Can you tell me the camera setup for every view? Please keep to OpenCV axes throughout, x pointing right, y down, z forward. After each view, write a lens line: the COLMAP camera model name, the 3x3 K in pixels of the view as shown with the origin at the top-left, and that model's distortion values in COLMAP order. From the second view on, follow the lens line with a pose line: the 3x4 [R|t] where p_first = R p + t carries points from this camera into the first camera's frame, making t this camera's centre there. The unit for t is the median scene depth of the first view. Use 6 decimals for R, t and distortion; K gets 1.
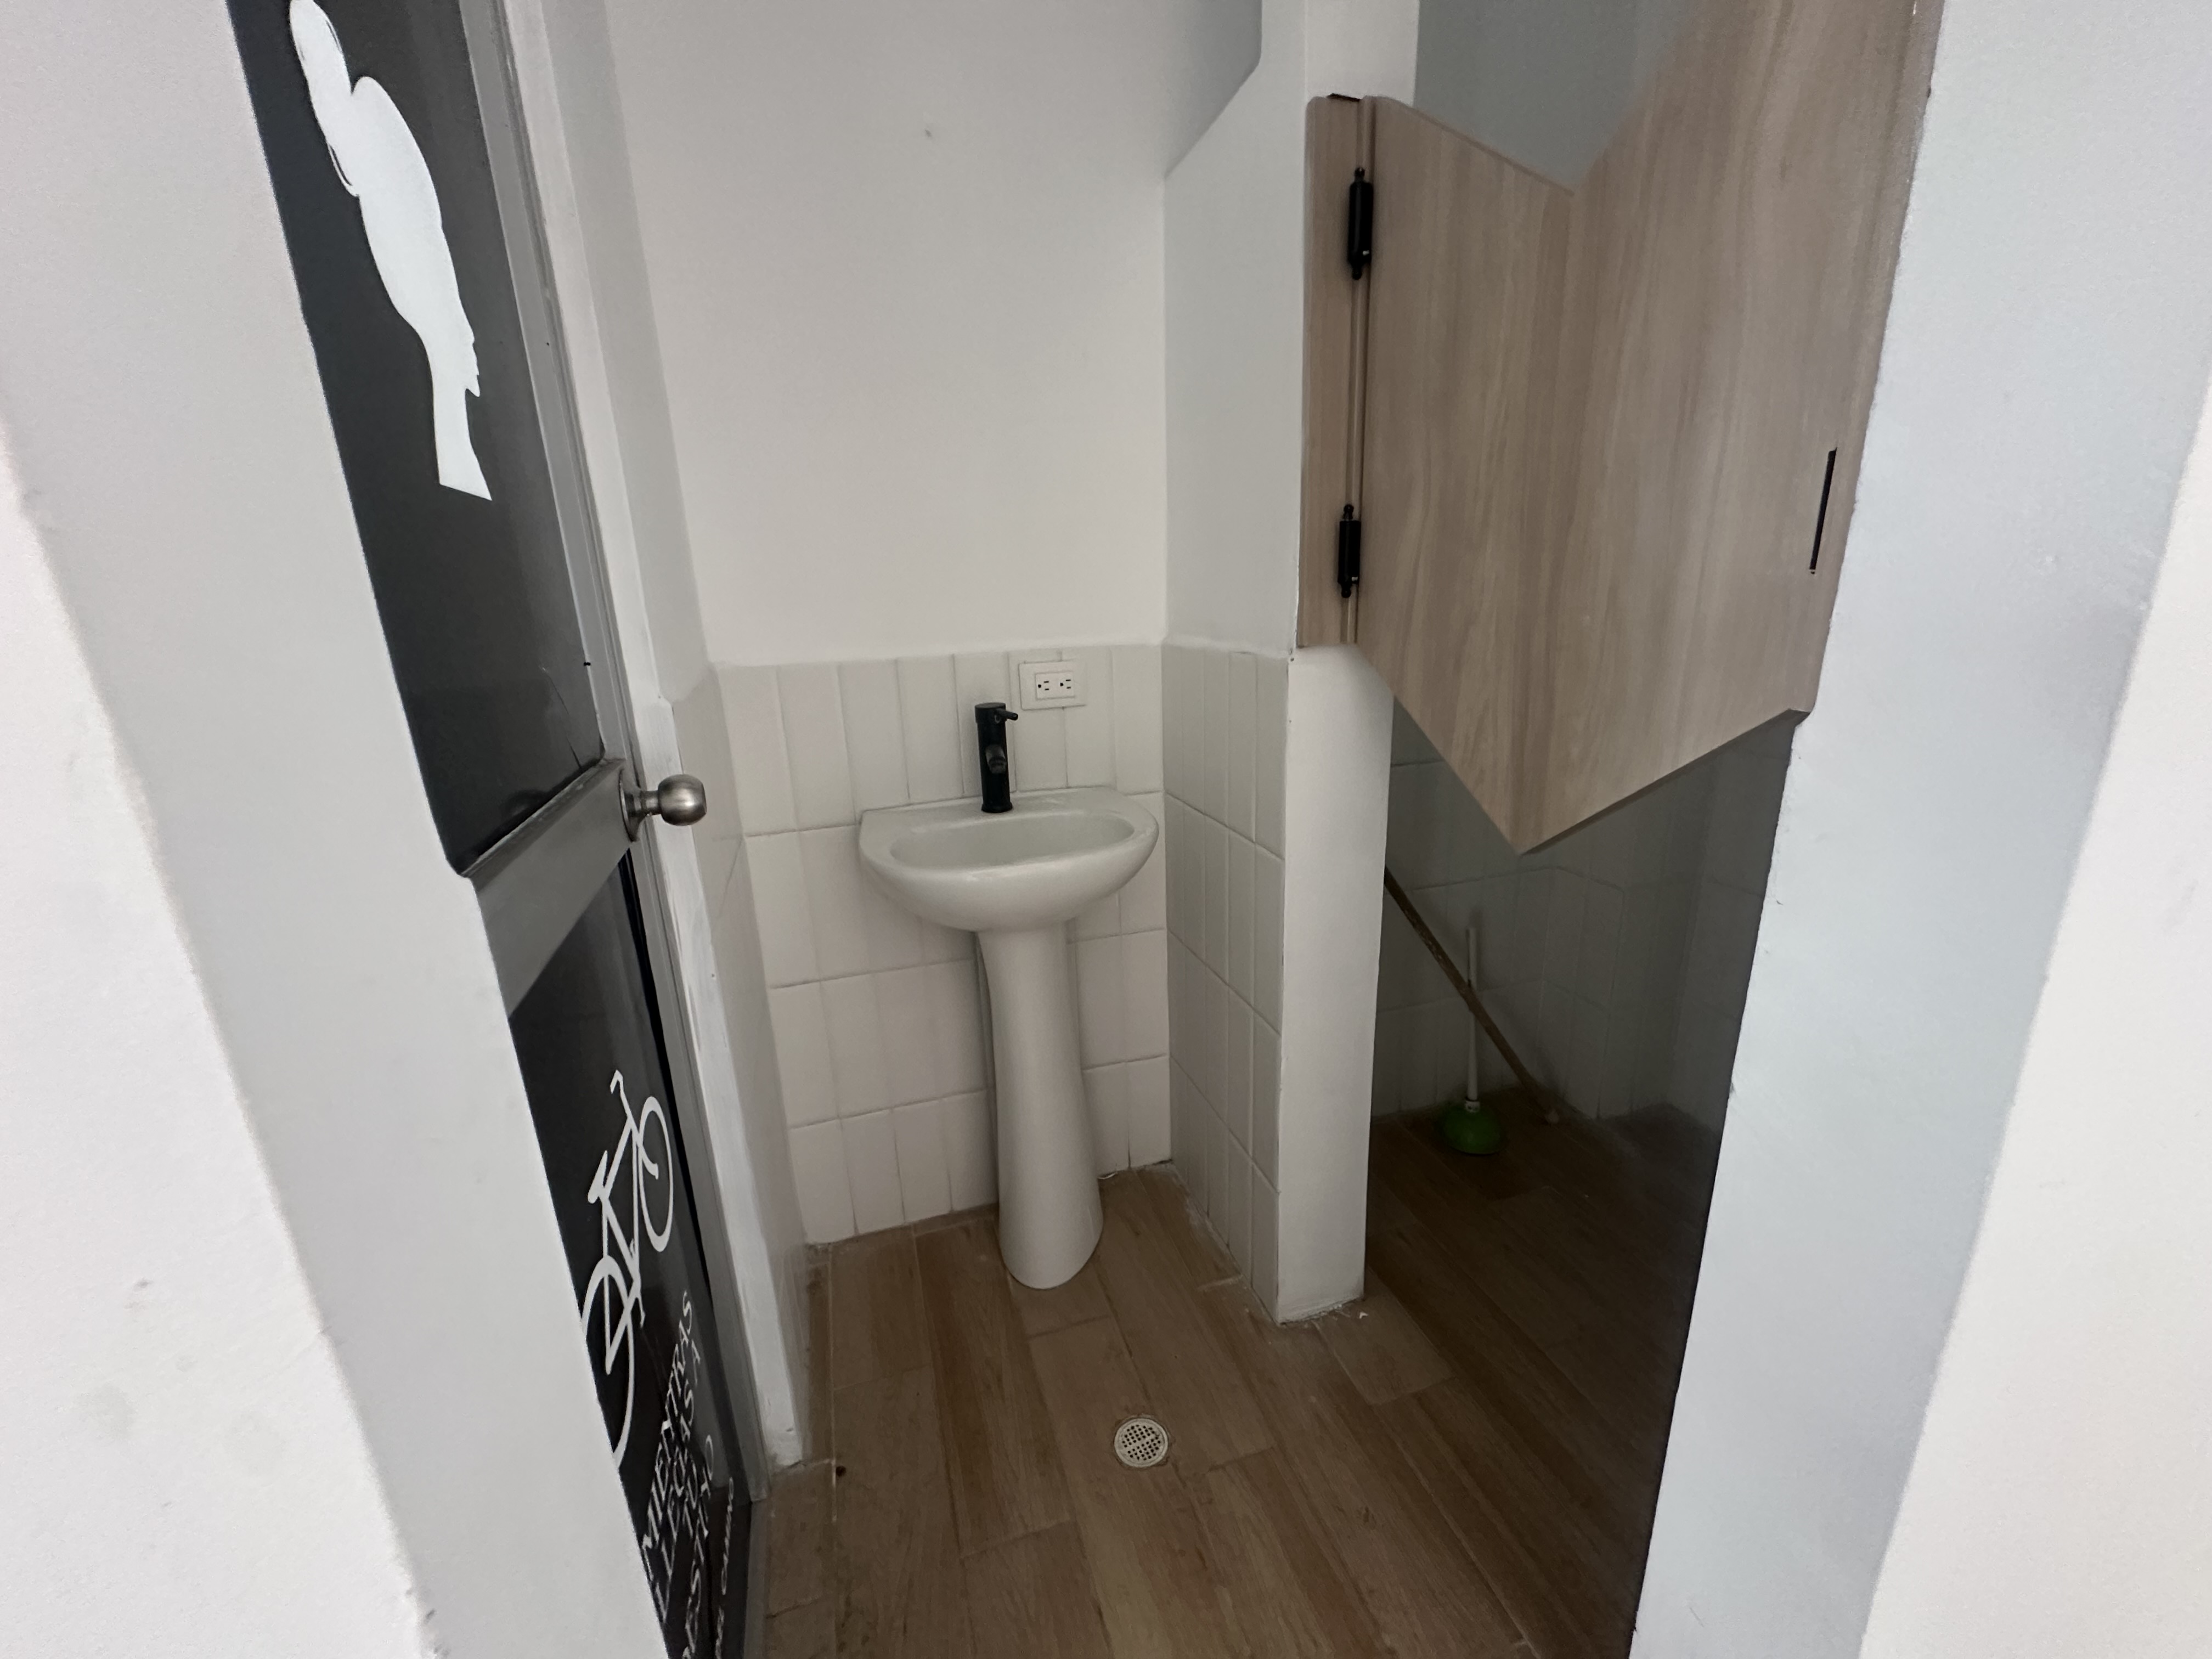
lens RADIAL K [[883.1, 0, 1106.8], [0, 883.1, 827.4], [0, 0, 1]] dist [-0.004403, 0.001065]
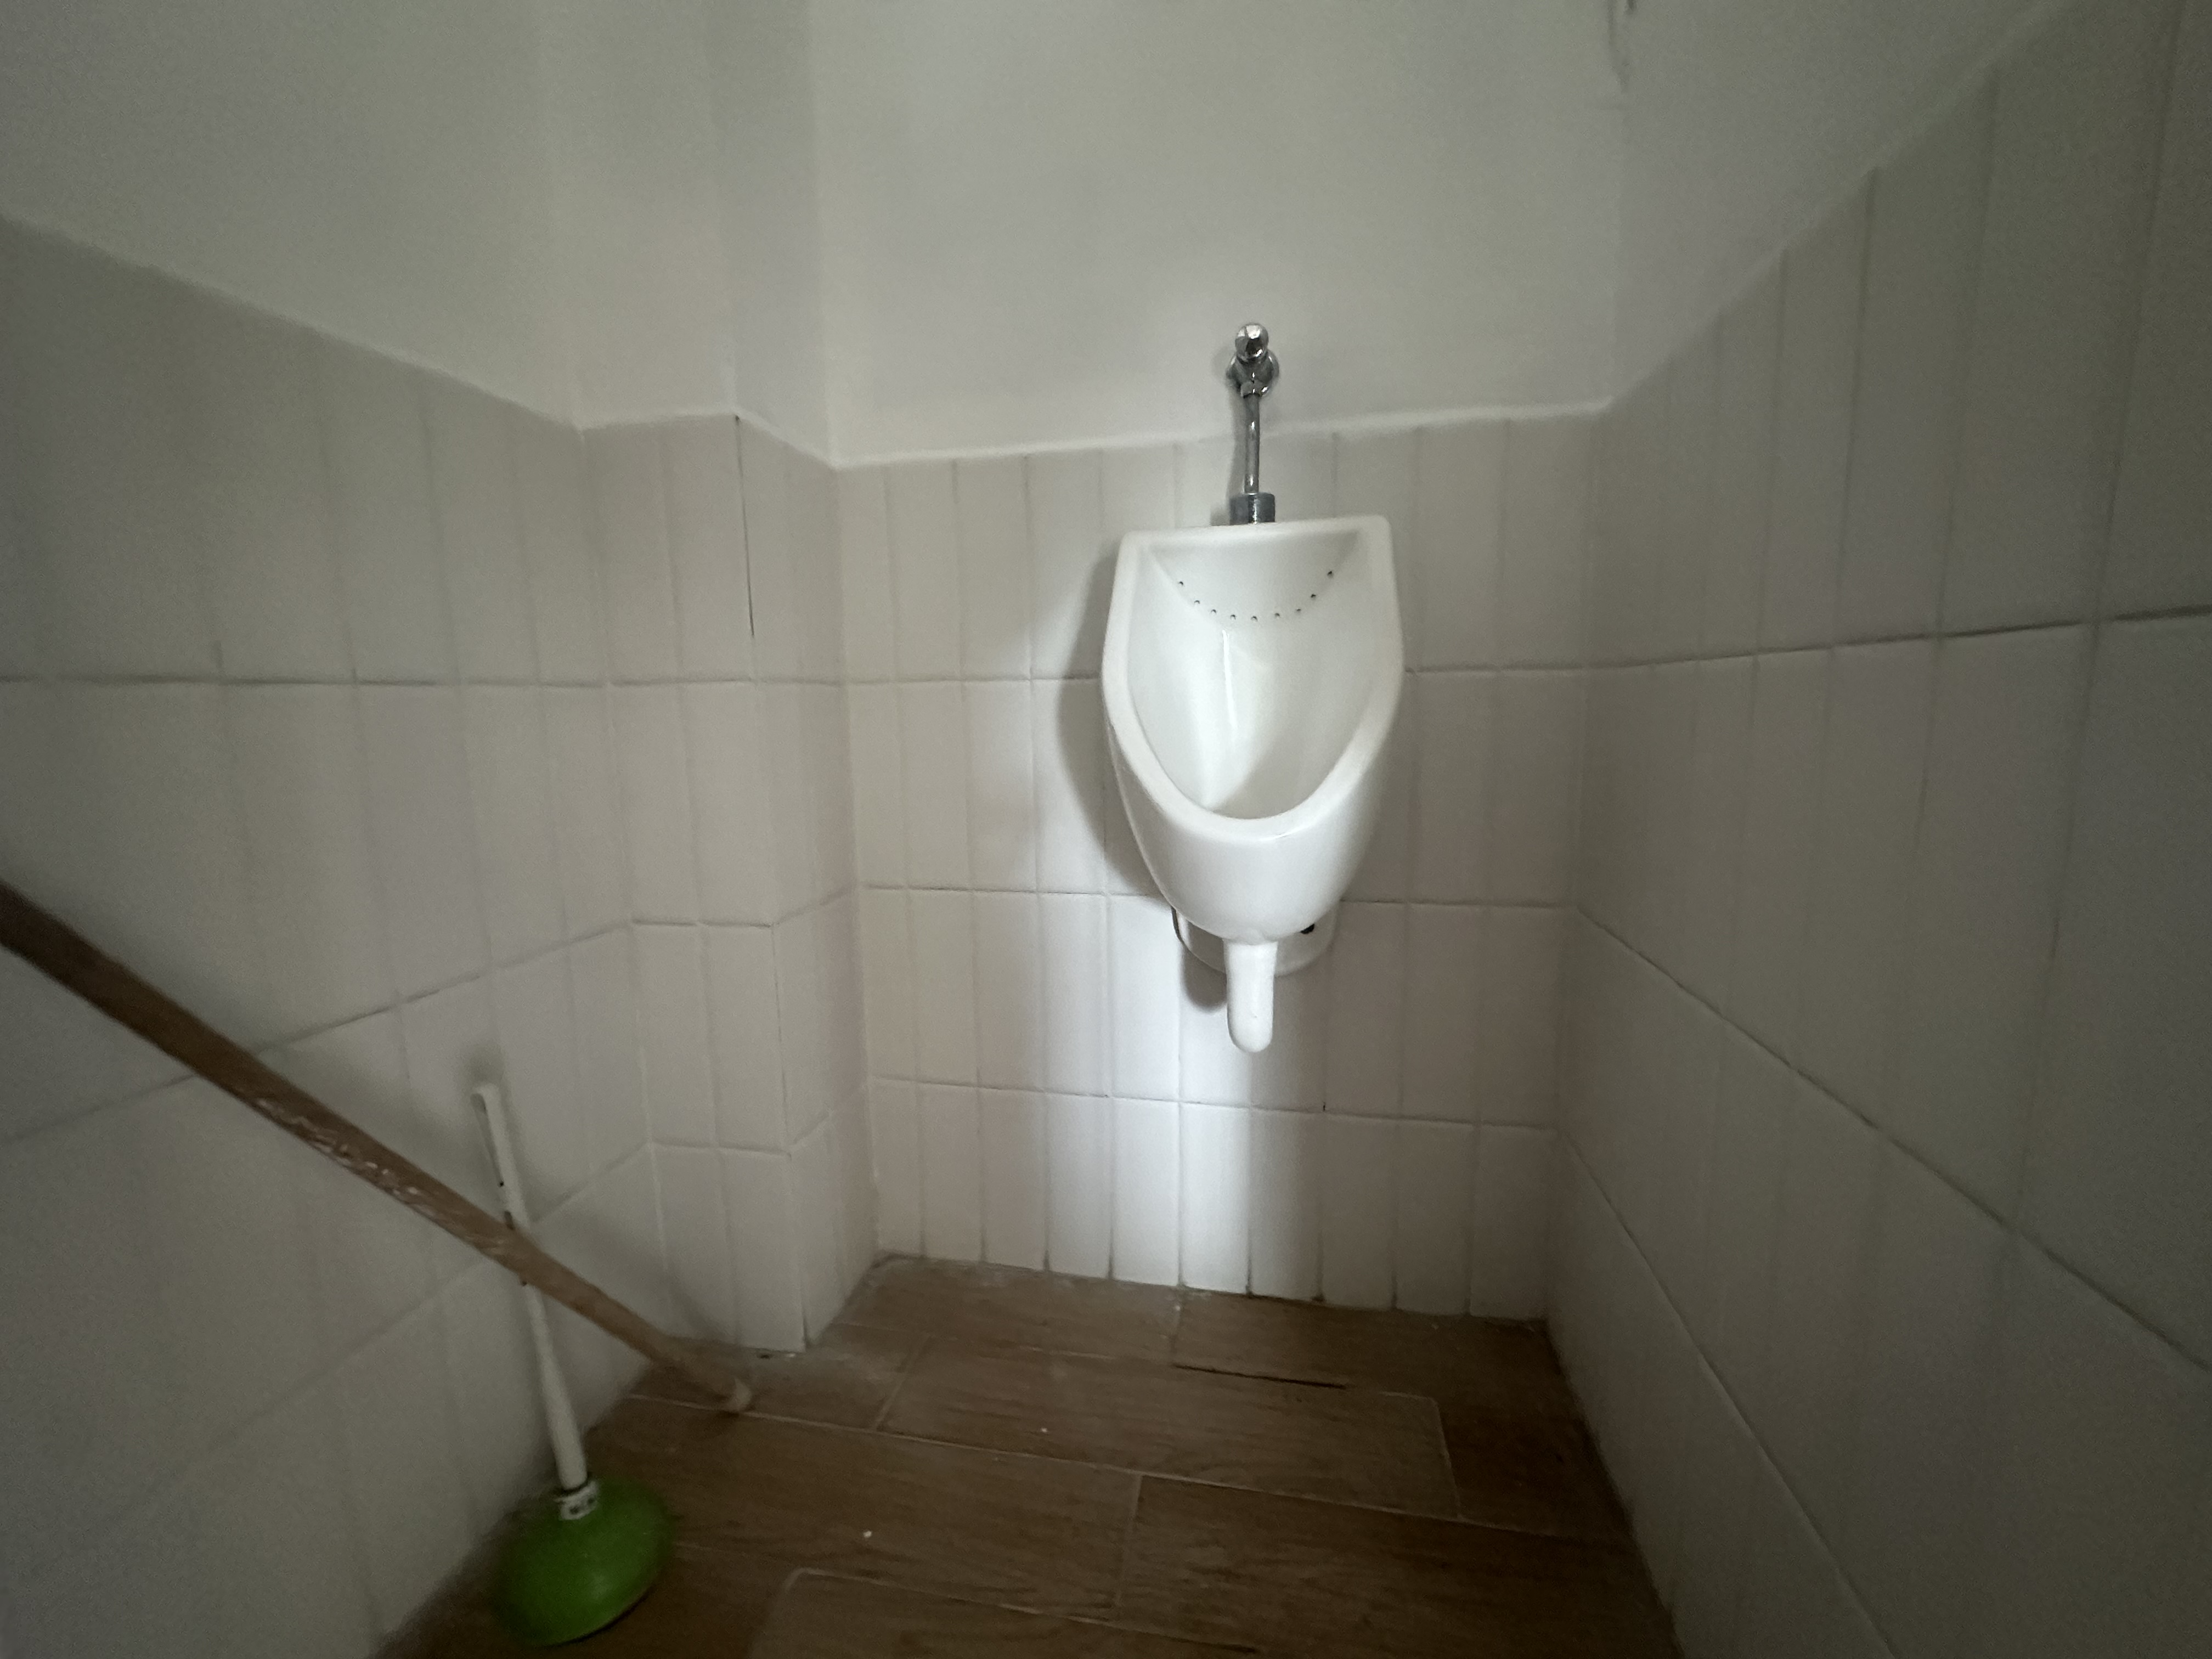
lens RADIAL K [[883.1, 0, 1106.8], [0, 883.1, 827.4], [0, 0, 1]] dist [-0.004403, 0.001065]
pose [[0.465840, -0.095930, 0.879654, 0.186159], [0.239358, 0.970707, -0.020898, 0.069801], [-0.851881, 0.220287, 0.475156, 0.498666]]
